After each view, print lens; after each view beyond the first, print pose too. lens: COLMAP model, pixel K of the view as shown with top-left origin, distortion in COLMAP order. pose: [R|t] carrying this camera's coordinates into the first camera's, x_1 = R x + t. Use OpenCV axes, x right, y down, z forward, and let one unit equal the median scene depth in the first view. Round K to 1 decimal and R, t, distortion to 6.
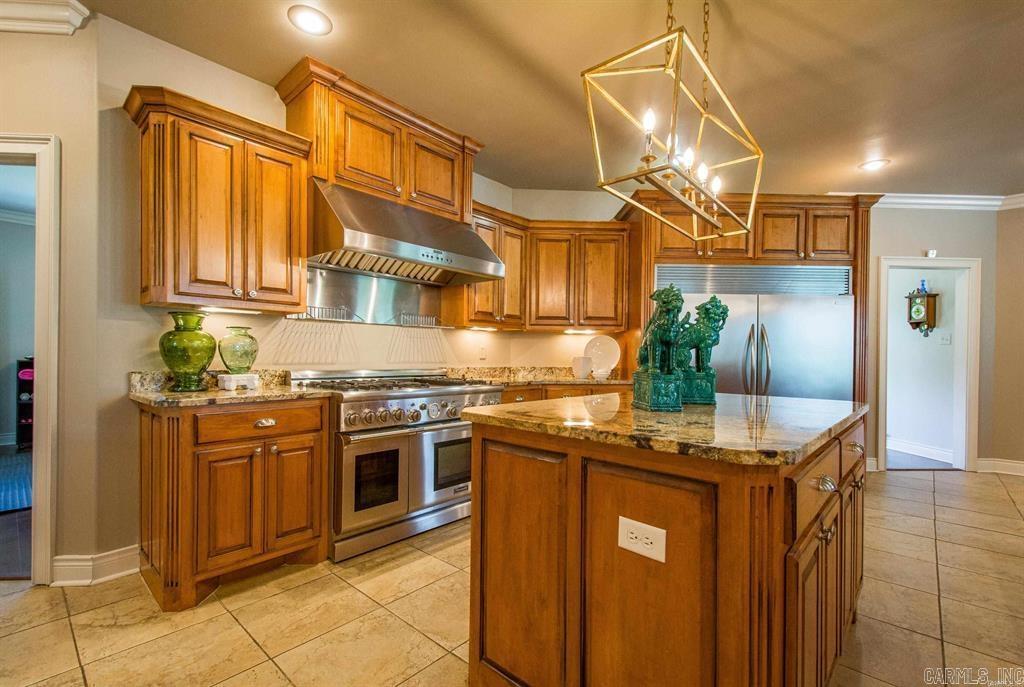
lens RADIAL K [[458.2, 0, 527.3], [0, 458.2, 359.7], [0, 0, 1]] dist [0.020820, -0.012242]
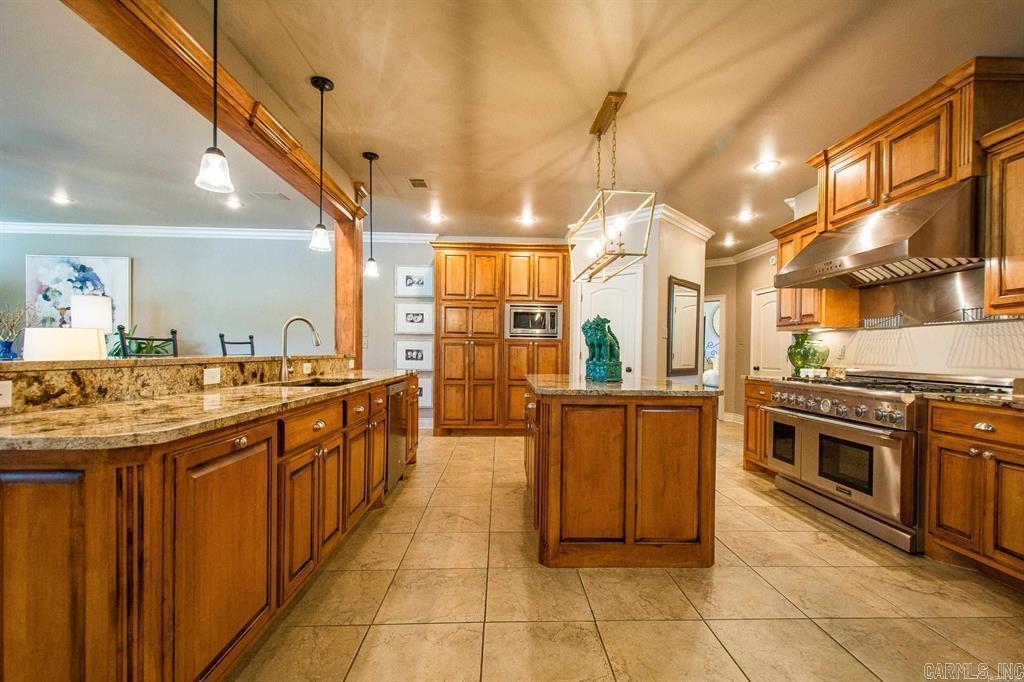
lens RADIAL K [[444.9, 0, 520.5], [0, 444.9, 356.6], [0, 0, 1]] dist [0.020747, -0.008895]
pose [[-0.725348, -0.012922, -0.688261, 1.275483], [-0.026859, 0.999594, 0.009540, 0.001654], [0.687858, 0.025406, -0.725400, 1.494720]]
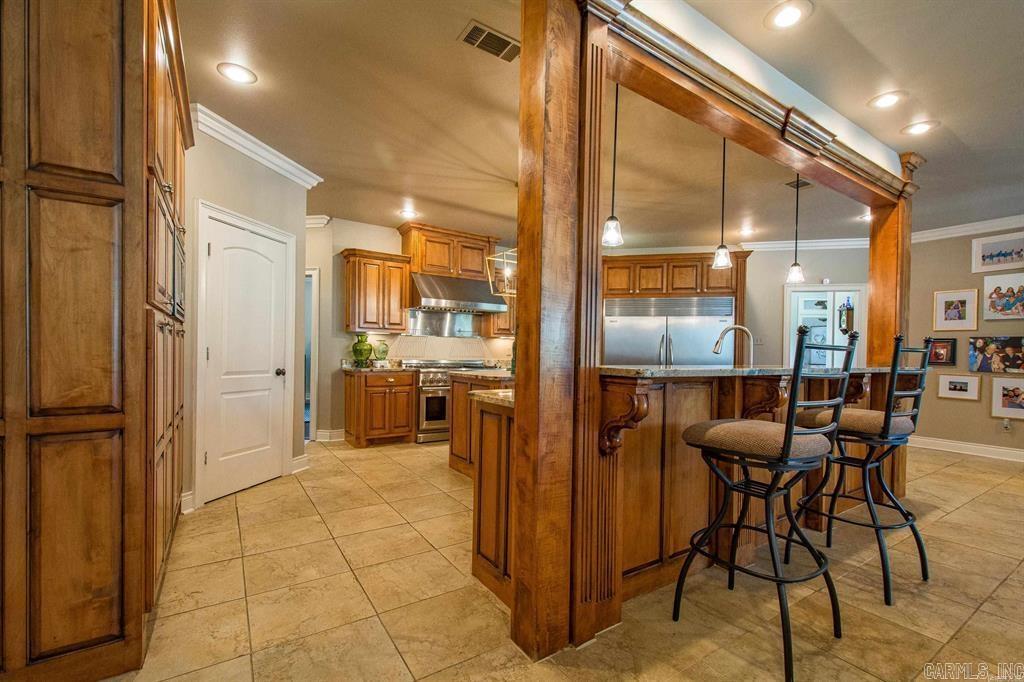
lens RADIAL K [[455.9, 0, 522.8], [0, 455.9, 358.7], [0, 0, 1]] dist [0.022814, -0.027516]
pose [[0.965854, 0.008225, -0.258955, 0.666459], [-0.008282, 0.999965, 0.000869, 0.013586], [0.258953, 0.001306, 0.965889, -1.046855]]
